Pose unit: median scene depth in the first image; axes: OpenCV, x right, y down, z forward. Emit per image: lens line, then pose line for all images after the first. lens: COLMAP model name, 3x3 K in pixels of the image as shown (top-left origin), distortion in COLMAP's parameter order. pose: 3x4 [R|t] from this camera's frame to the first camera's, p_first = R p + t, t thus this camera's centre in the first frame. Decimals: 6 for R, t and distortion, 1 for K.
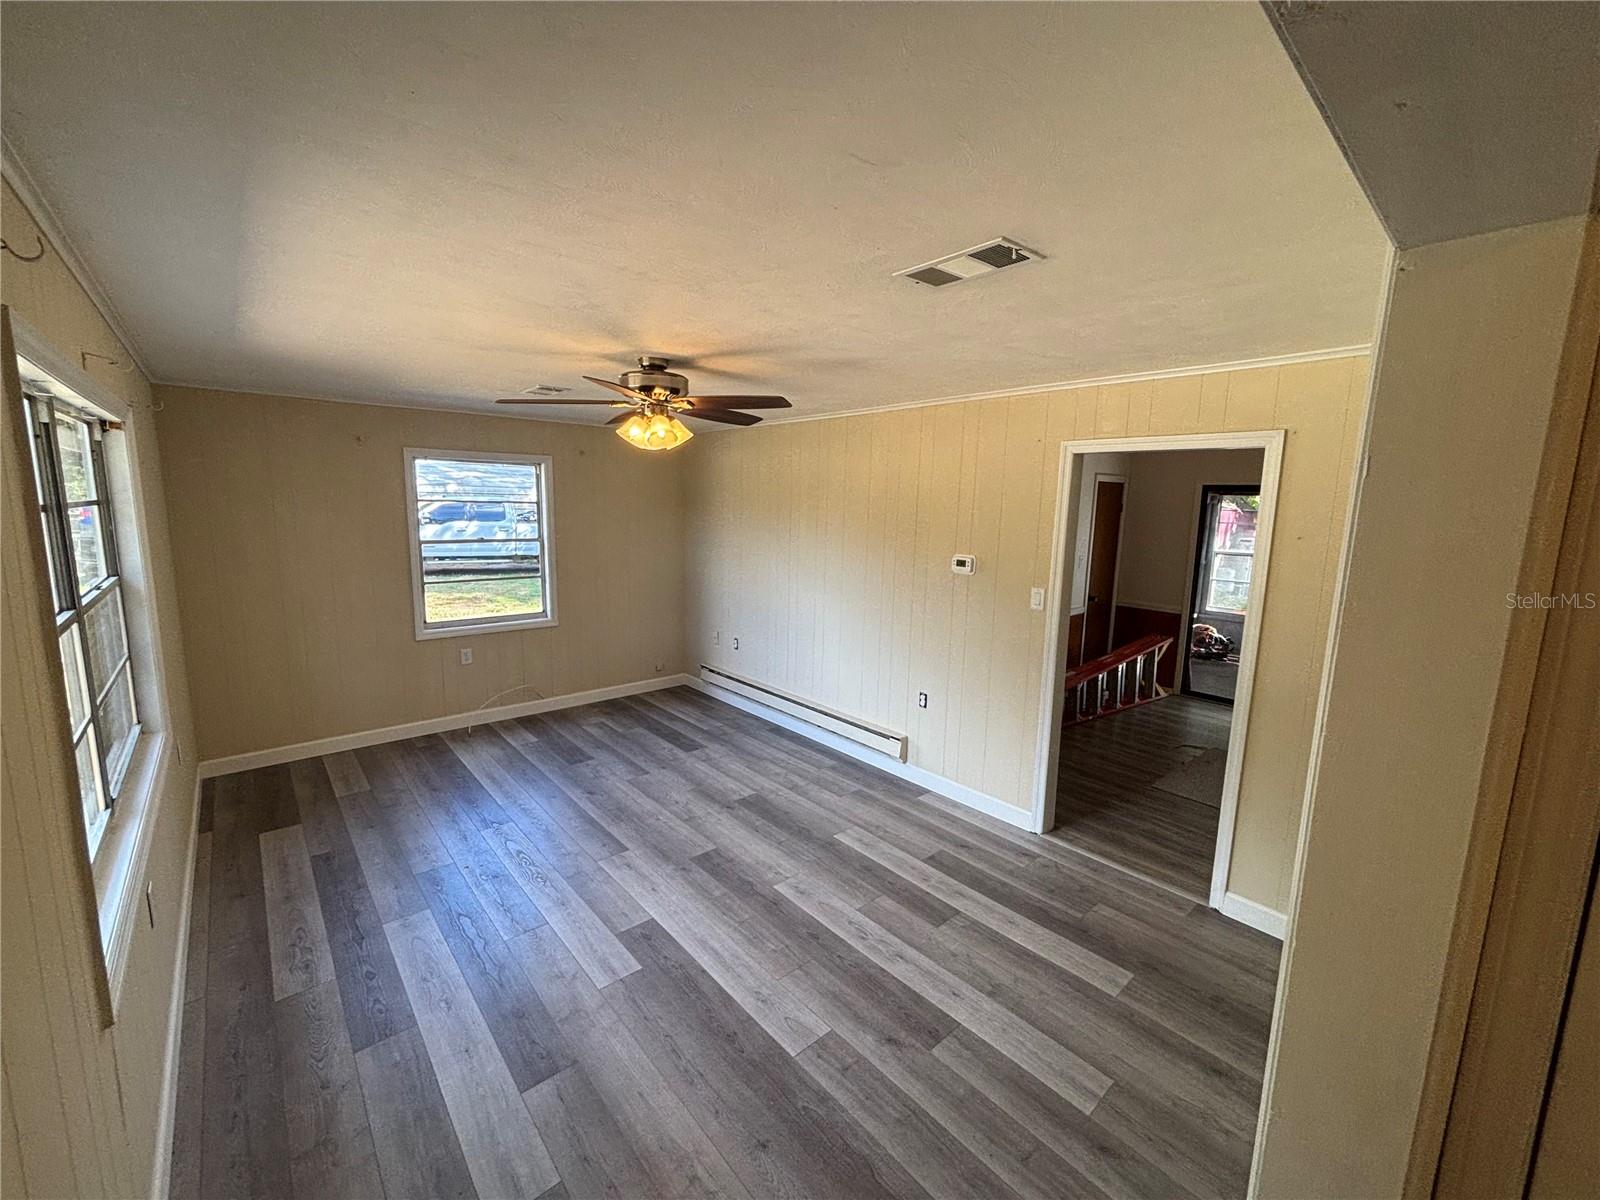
lens RADIAL K [[652.0, 0, 796.6], [0, 652.0, 593.5], [0, 0, 1]] dist [0.002430, 0.000727]
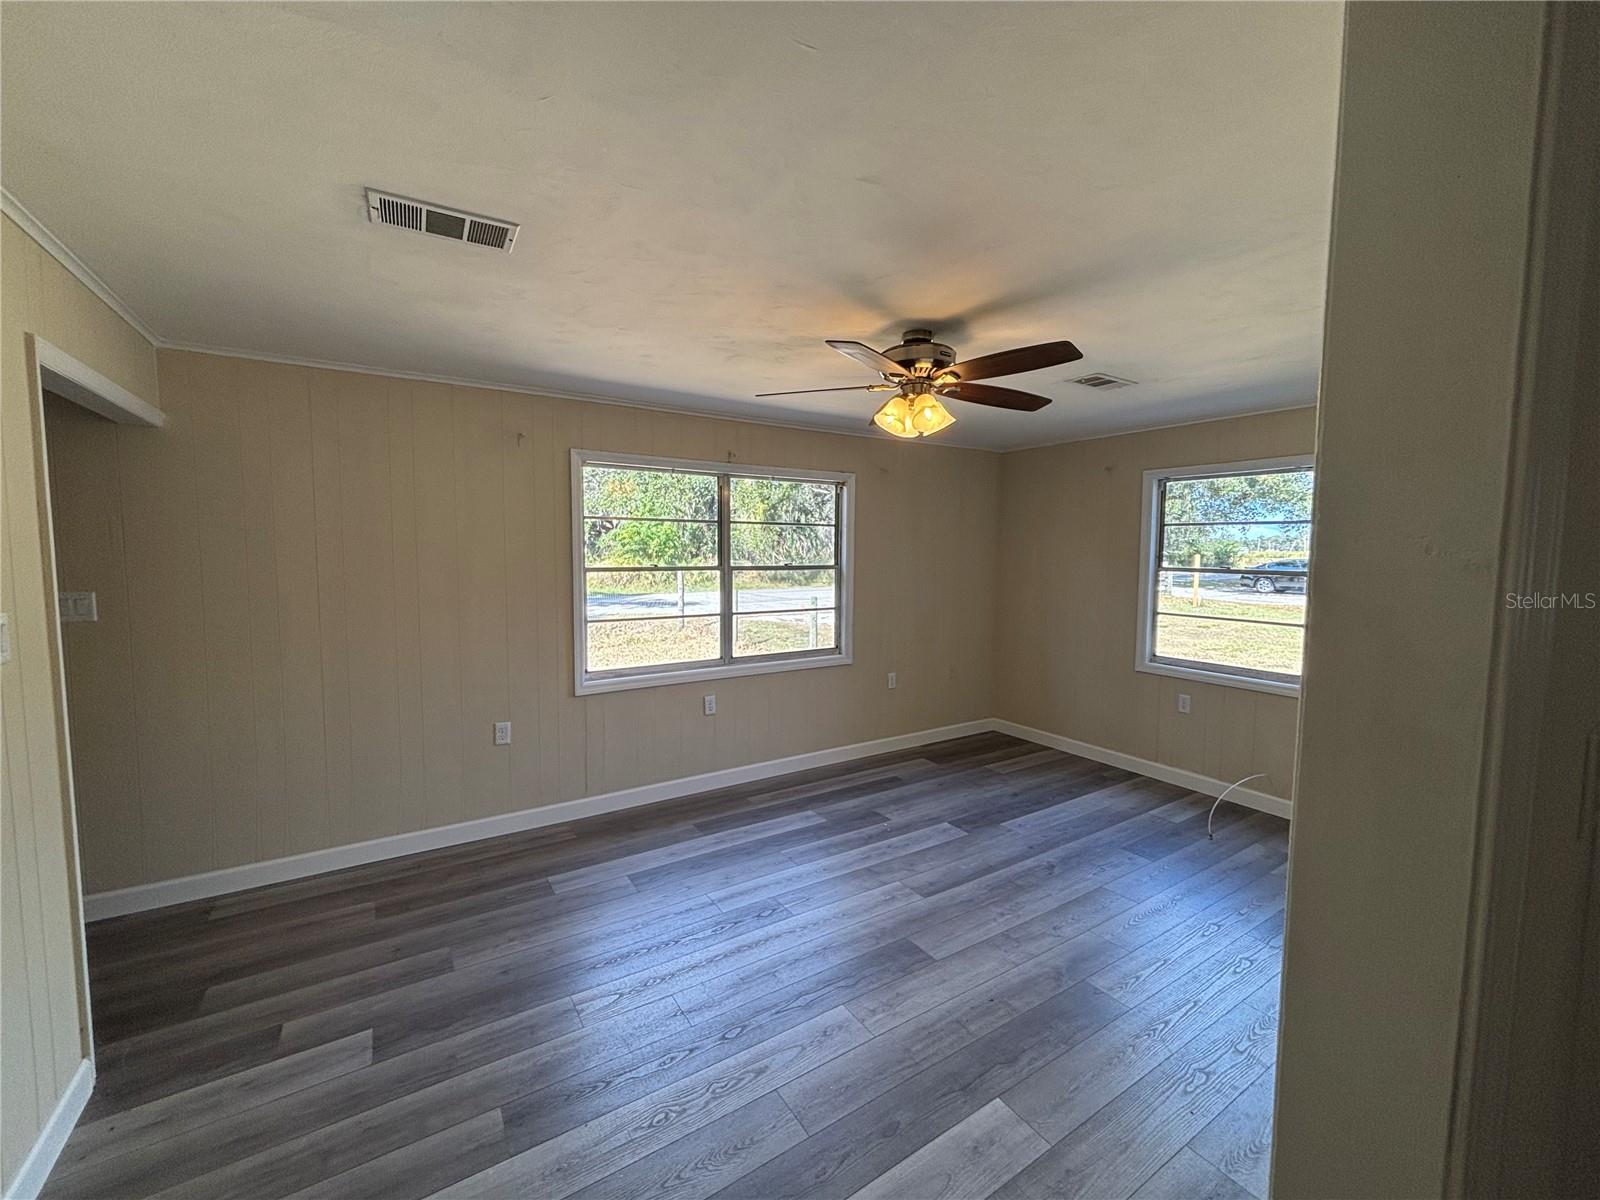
lens RADIAL K [[652.0, 0, 799.8], [0, 652.0, 589.3], [0, 0, 1]] dist [0.002430, 0.000727]
pose [[-0.152795, 0.036320, -0.987590, 0.547443], [-0.149651, 0.986950, 0.059450, -0.035530], [0.976862, 0.156877, -0.145366, 0.805334]]
